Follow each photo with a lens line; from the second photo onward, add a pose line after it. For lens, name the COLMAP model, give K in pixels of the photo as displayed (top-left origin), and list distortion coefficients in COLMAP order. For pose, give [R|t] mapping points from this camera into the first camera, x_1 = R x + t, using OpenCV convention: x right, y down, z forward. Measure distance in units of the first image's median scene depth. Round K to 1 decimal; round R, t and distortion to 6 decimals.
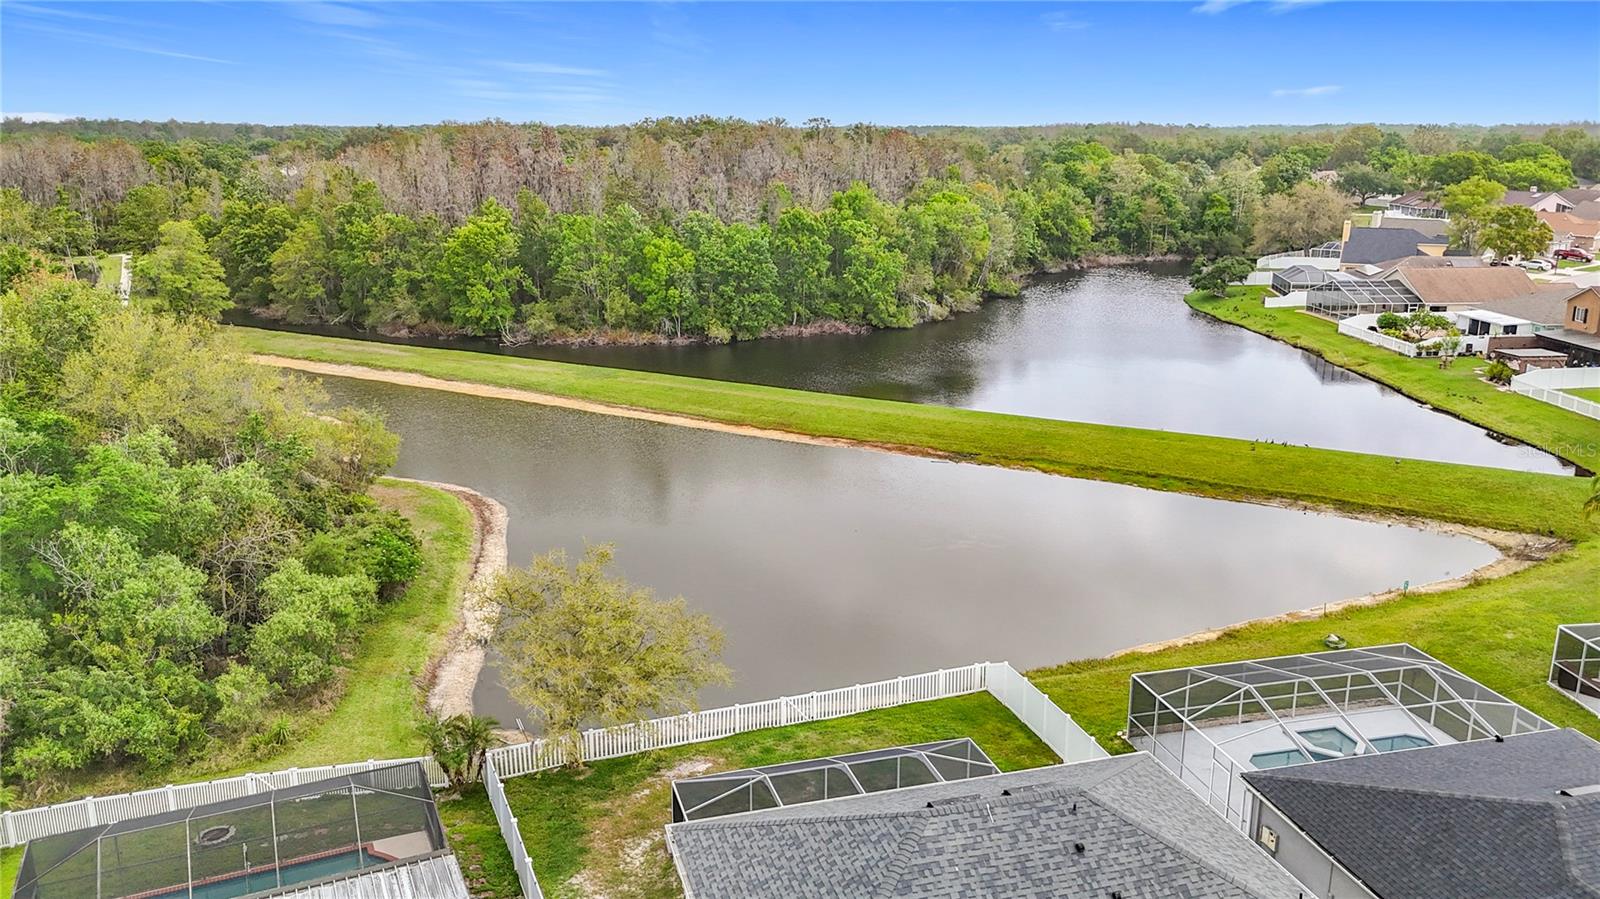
lens RADIAL K [[1225.3, 0, 792.3], [0, 1225.3, 448.0], [0, 0, 1]] dist [0.078866, -0.132592]
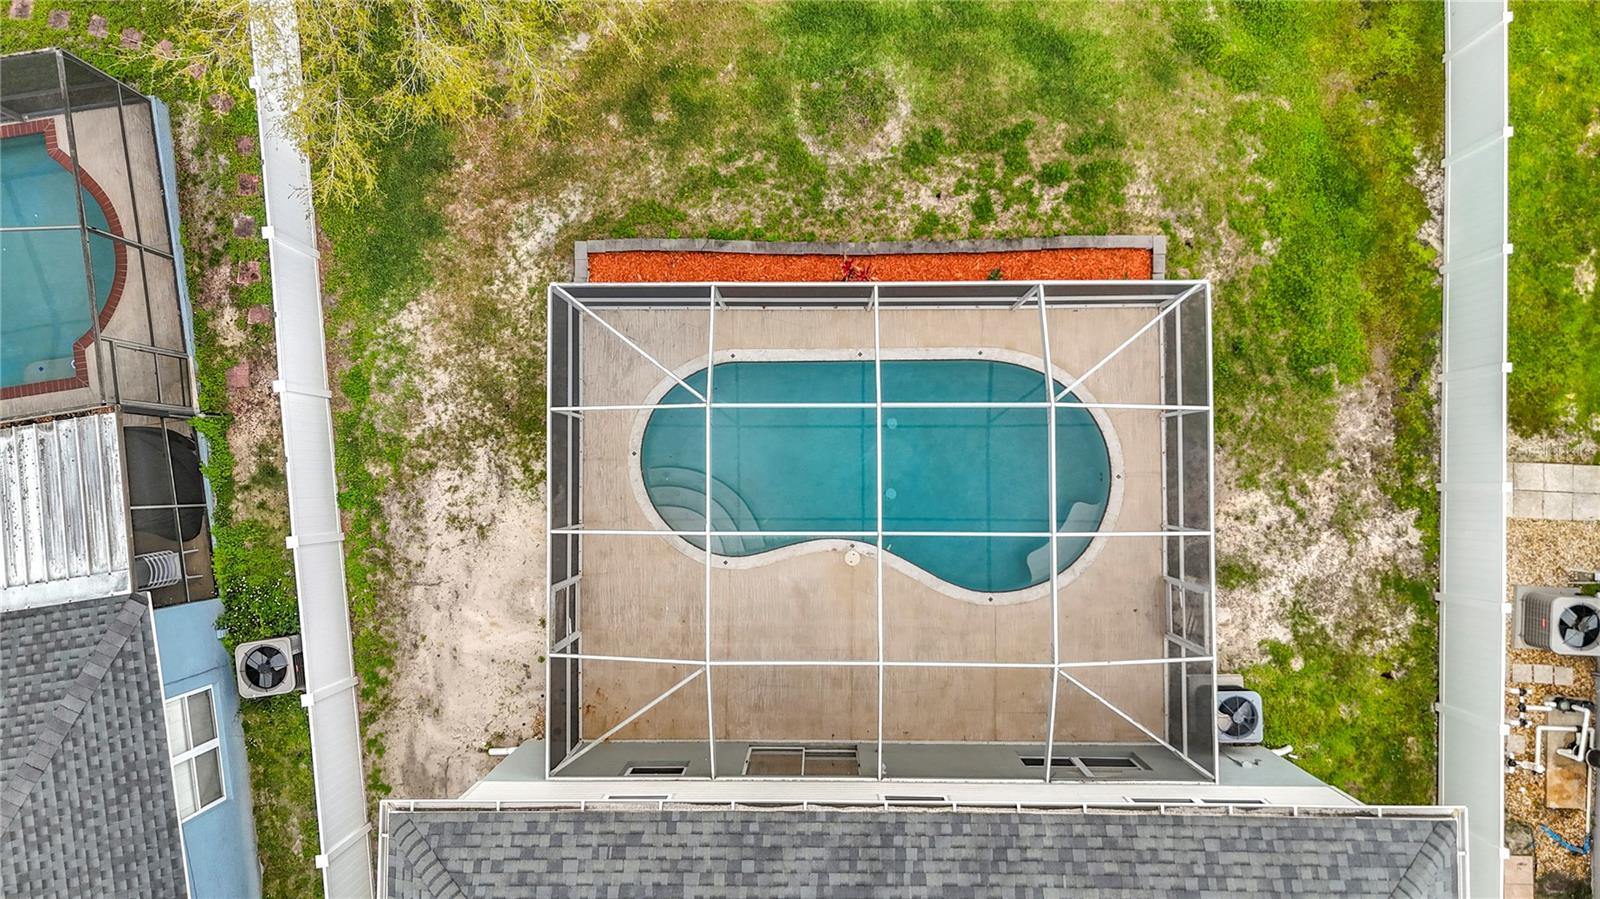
lens RADIAL K [[1167.1, 0, 797.3], [0, 1167.1, 444.8], [0, 0, 1]] dist [0.055934, -0.049443]
pose [[0.961279, 0.274785, -0.020874, 0.006825], [-0.053585, 0.260683, 0.963936, -0.045780], [0.270317, -0.925493, 0.265313, 0.232150]]
